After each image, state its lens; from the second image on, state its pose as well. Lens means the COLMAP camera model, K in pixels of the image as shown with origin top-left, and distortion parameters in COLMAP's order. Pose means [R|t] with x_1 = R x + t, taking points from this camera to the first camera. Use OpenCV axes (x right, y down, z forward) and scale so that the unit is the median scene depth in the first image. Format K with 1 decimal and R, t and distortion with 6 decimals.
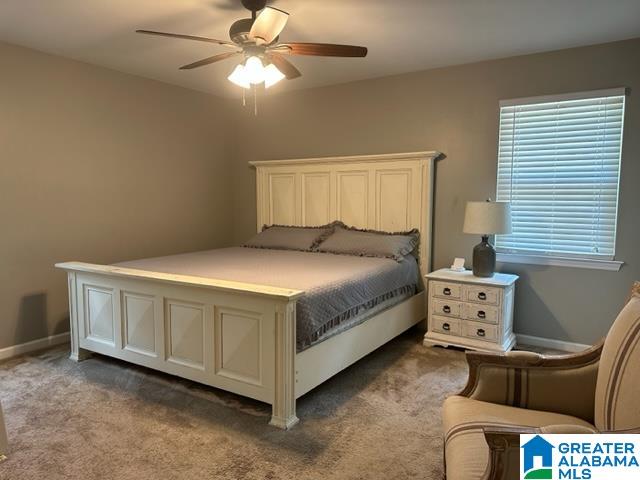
lens RADIAL K [[448.7, 0, 321.1], [0, 448.7, 236.9], [0, 0, 1]] dist [0.063822, -0.083863]
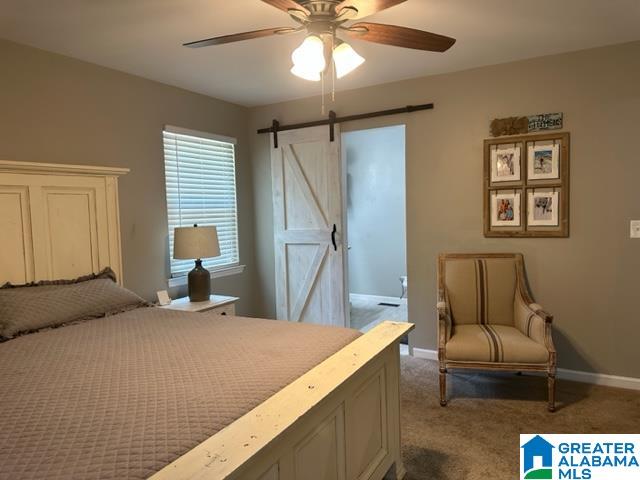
lens RADIAL K [[448.7, 0, 321.1], [0, 448.7, 236.9], [0, 0, 1]] dist [0.063822, -0.083863]
pose [[-0.051757, -0.065923, 0.996482, -0.622928], [0.111407, 0.991209, 0.071360, -0.091216], [-0.992426, 0.114708, -0.043958, 0.732240]]
